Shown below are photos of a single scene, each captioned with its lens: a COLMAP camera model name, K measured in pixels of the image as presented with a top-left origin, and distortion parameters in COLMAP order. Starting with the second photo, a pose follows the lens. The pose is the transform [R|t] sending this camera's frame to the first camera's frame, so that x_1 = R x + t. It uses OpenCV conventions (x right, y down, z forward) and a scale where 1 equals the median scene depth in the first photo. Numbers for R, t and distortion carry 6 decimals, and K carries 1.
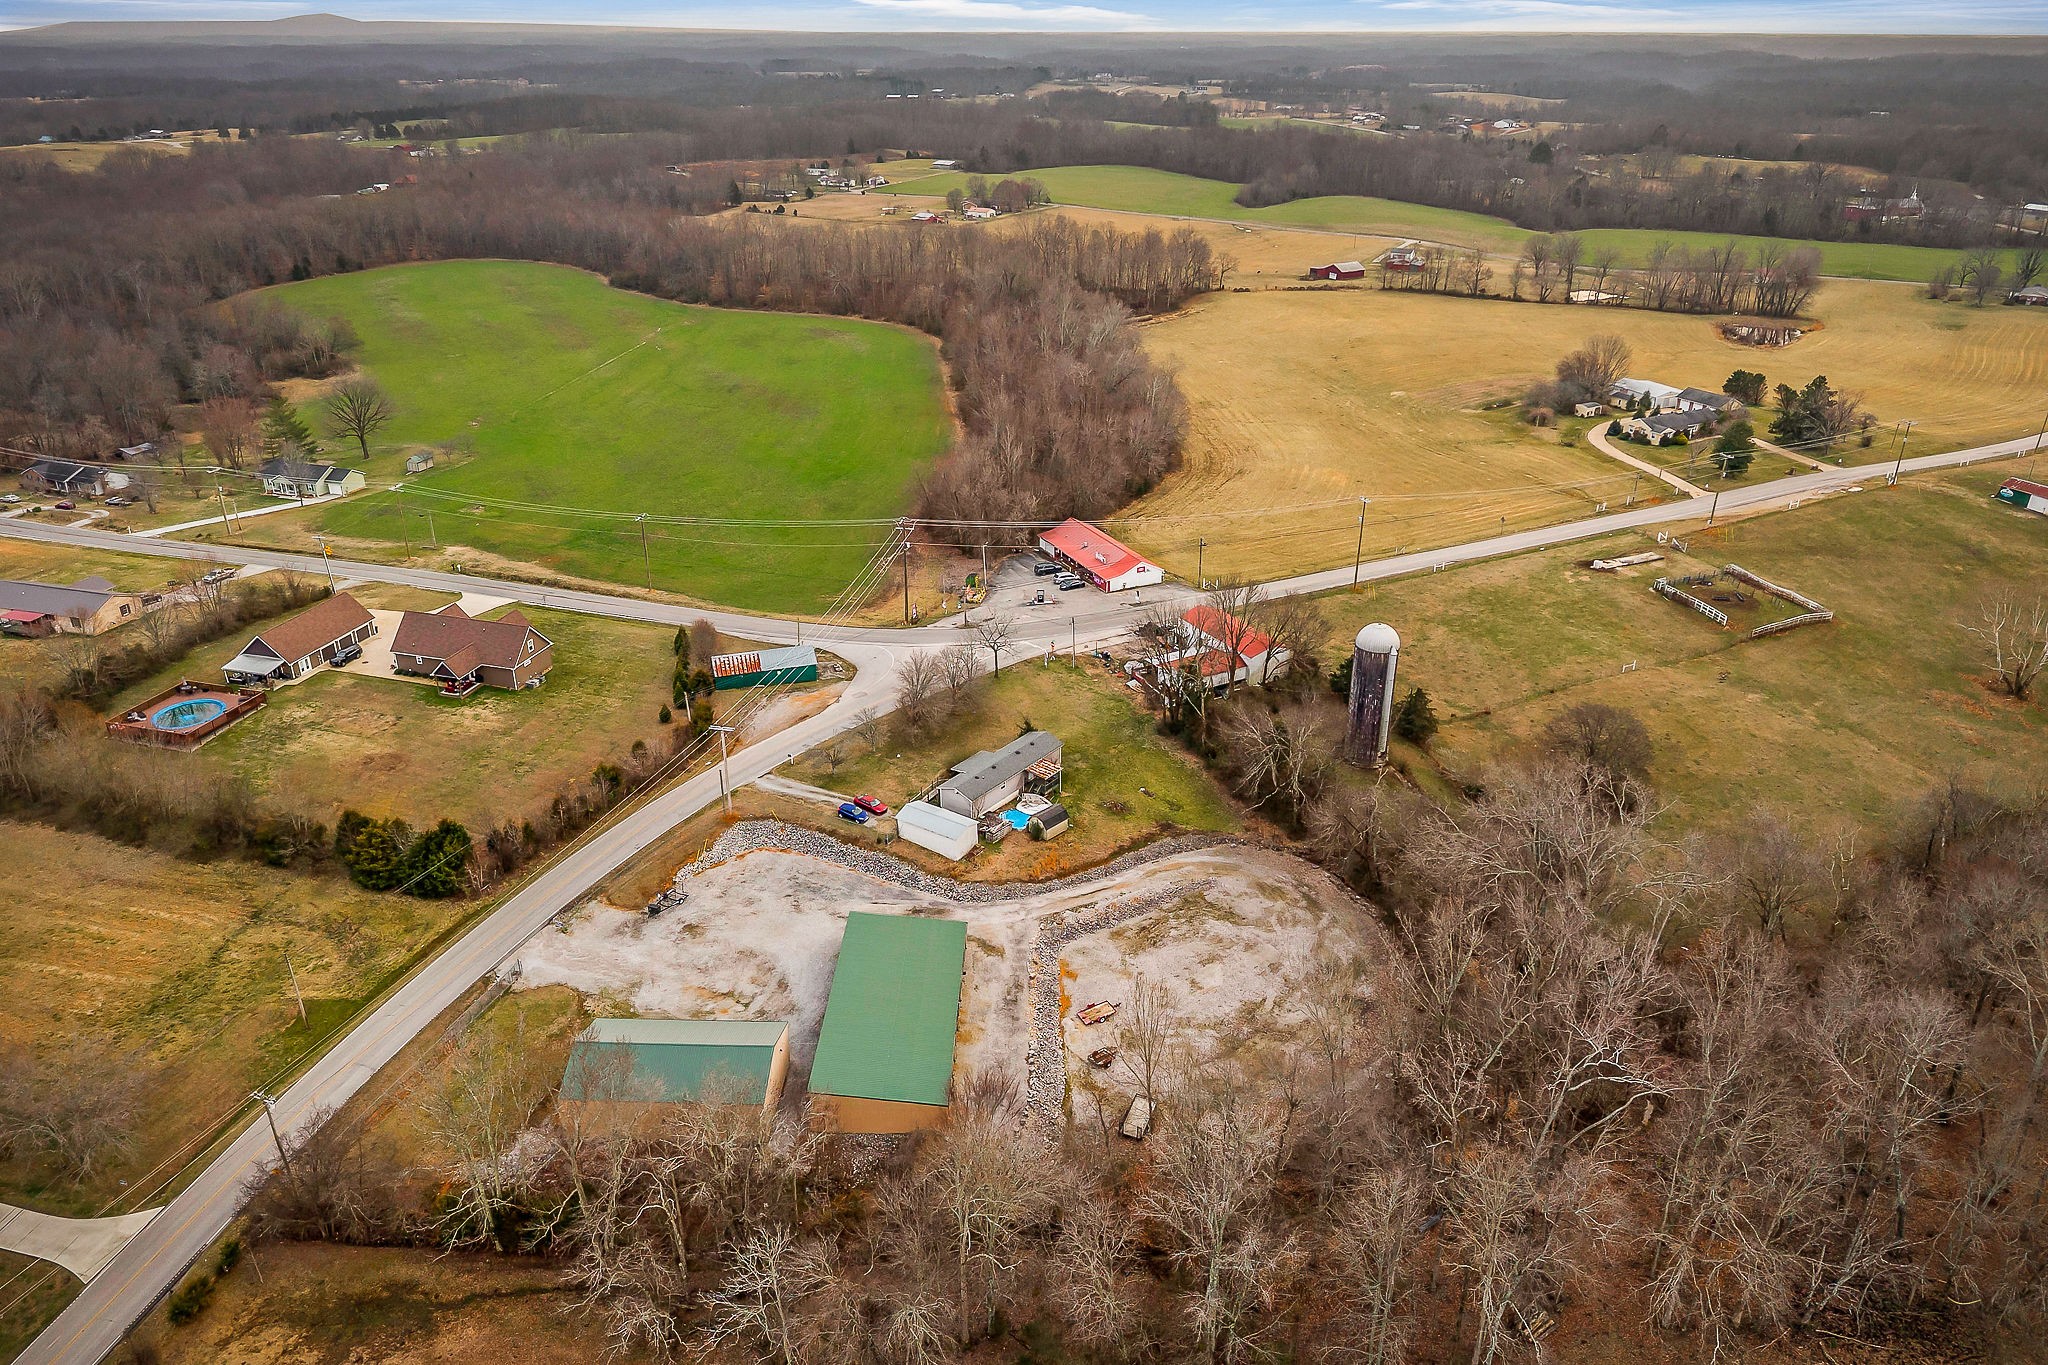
lens RADIAL K [[1401.5, 0, 1024.0], [0, 1401.5, 682.5], [0, 0, 1]] dist [0.036187, -0.021919]
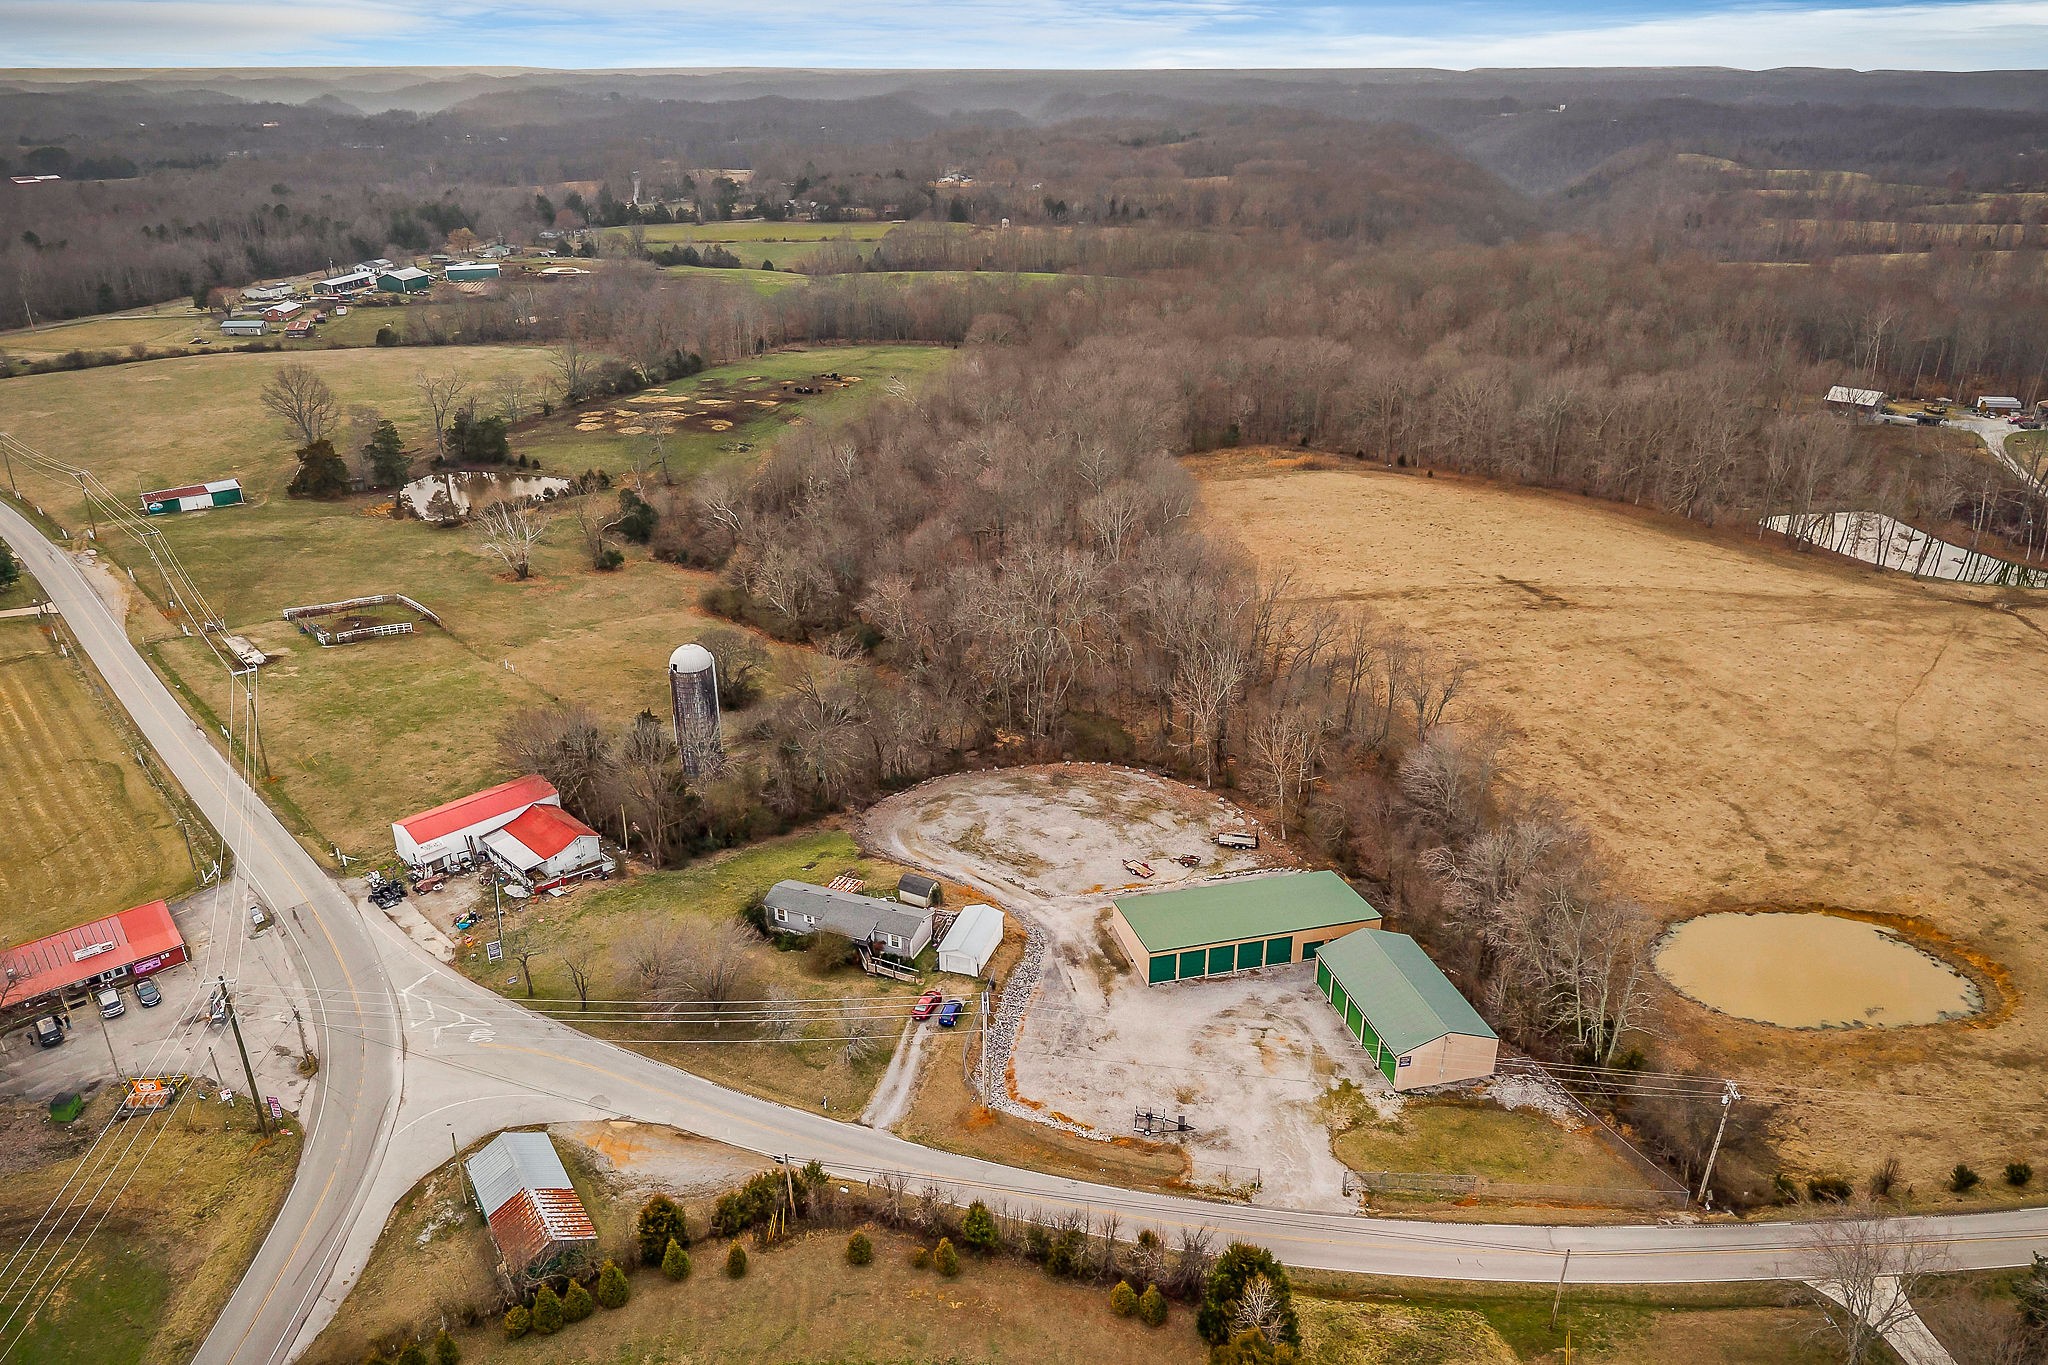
lens RADIAL K [[1401.5, 0, 1024.0], [0, 1401.5, 682.5], [0, 0, 1]] dist [0.036187, -0.021919]
pose [[-0.278204, -0.388643, 0.878384, -0.909853], [0.413530, 0.776933, 0.474730, -0.504466], [-0.866946, 0.495310, -0.055431, 1.034606]]
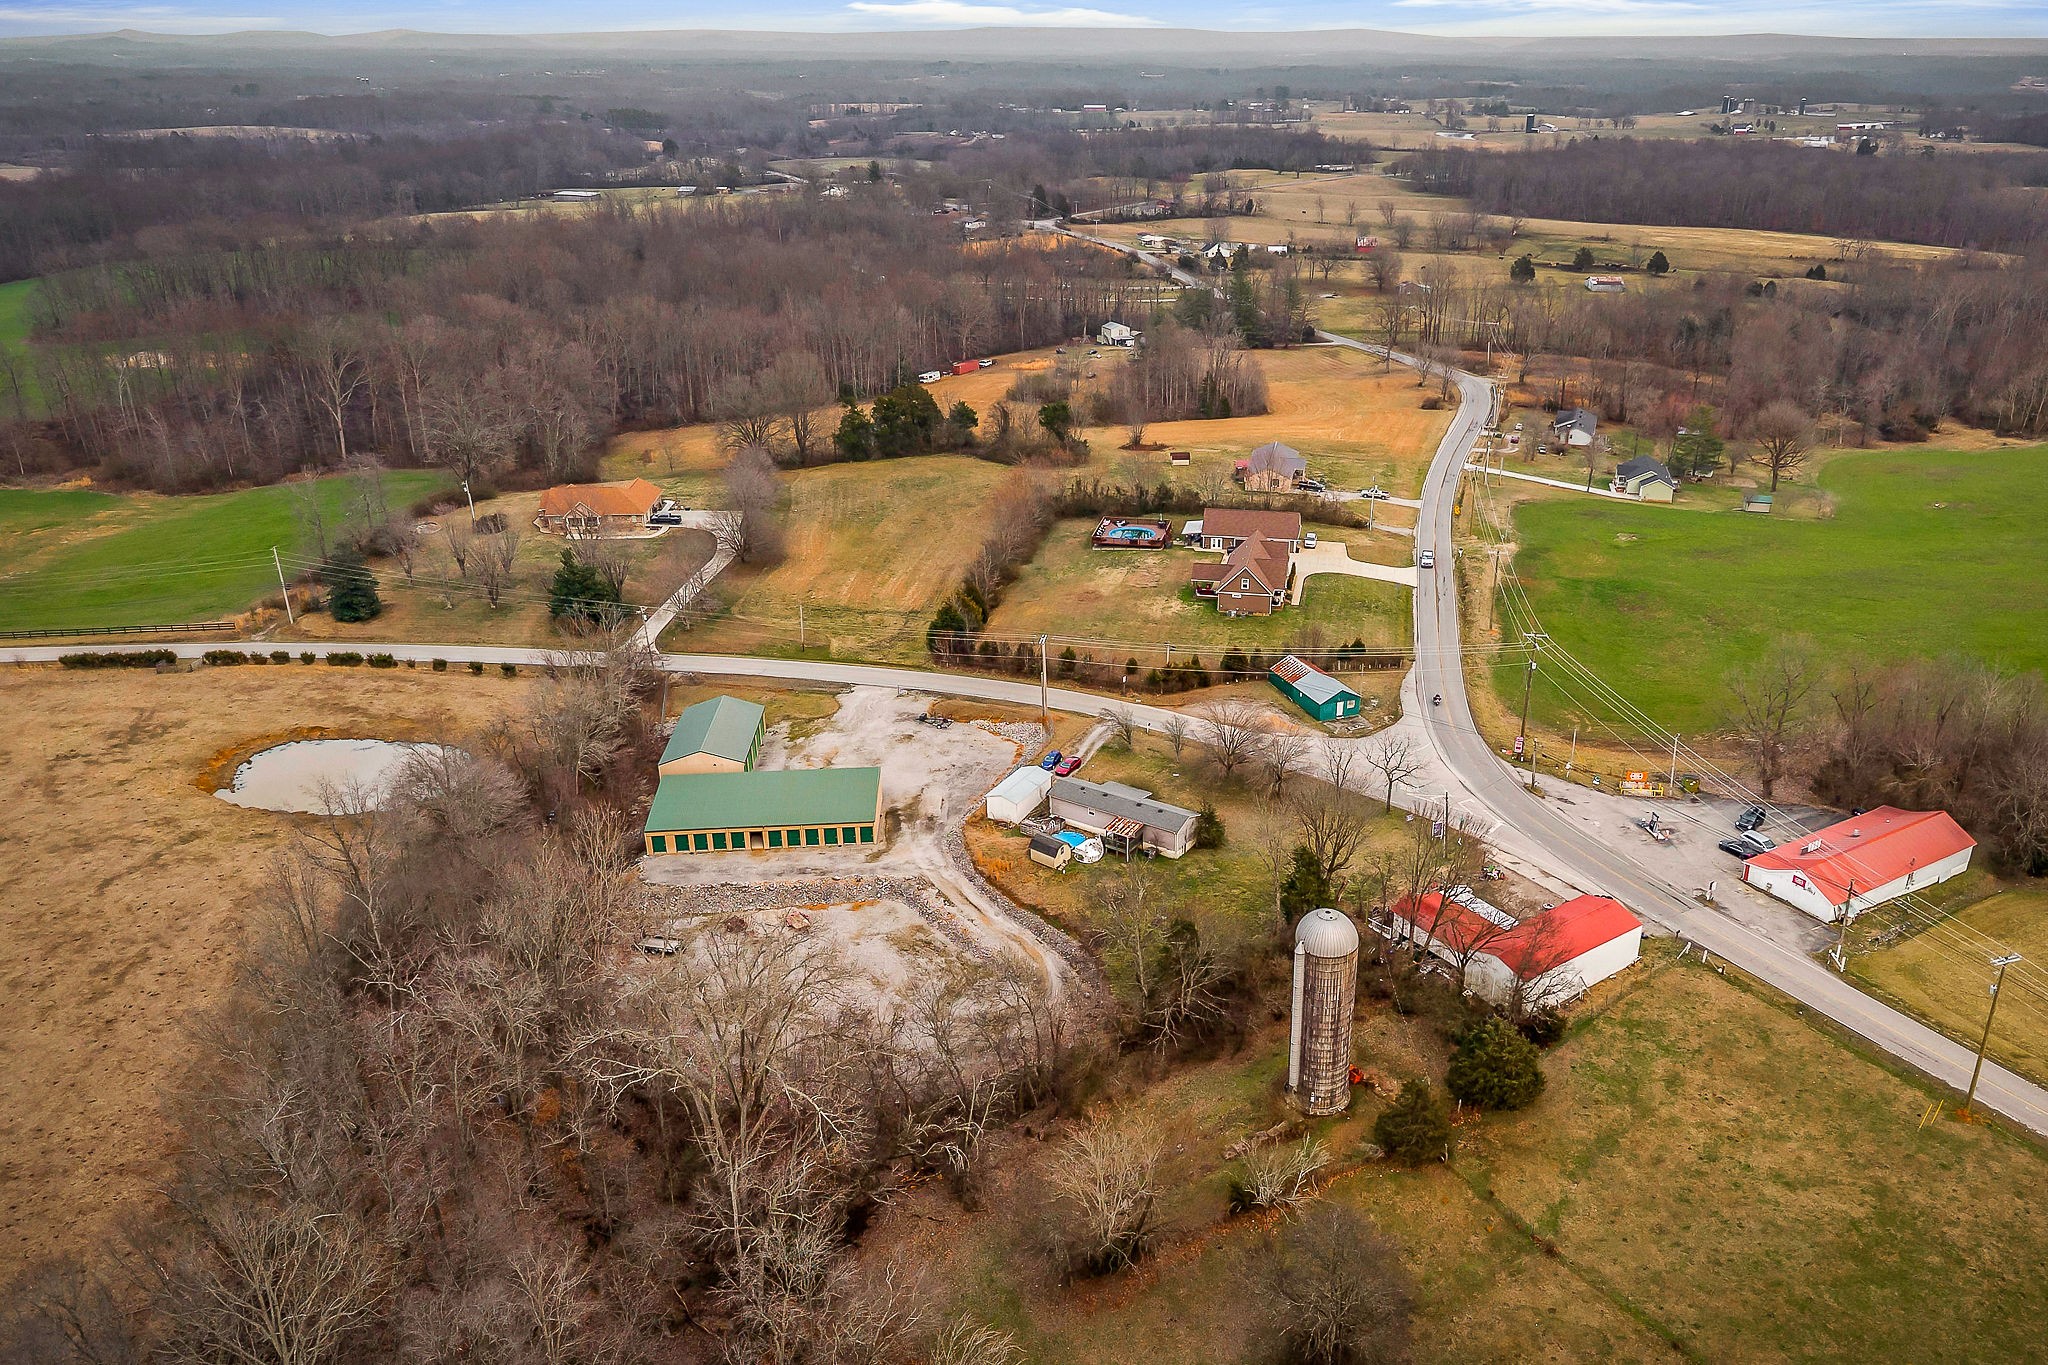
lens RADIAL K [[1470.2, 0, 1087.1], [0, 1470.2, 682.5], [0, 0, 1]] dist [0.004440, -0.000437]
pose [[0.098378, 0.393643, -0.913984, 1.034366], [-0.424002, 0.847484, 0.319364, -0.385213], [0.900302, 0.356113, 0.250279, 0.812065]]
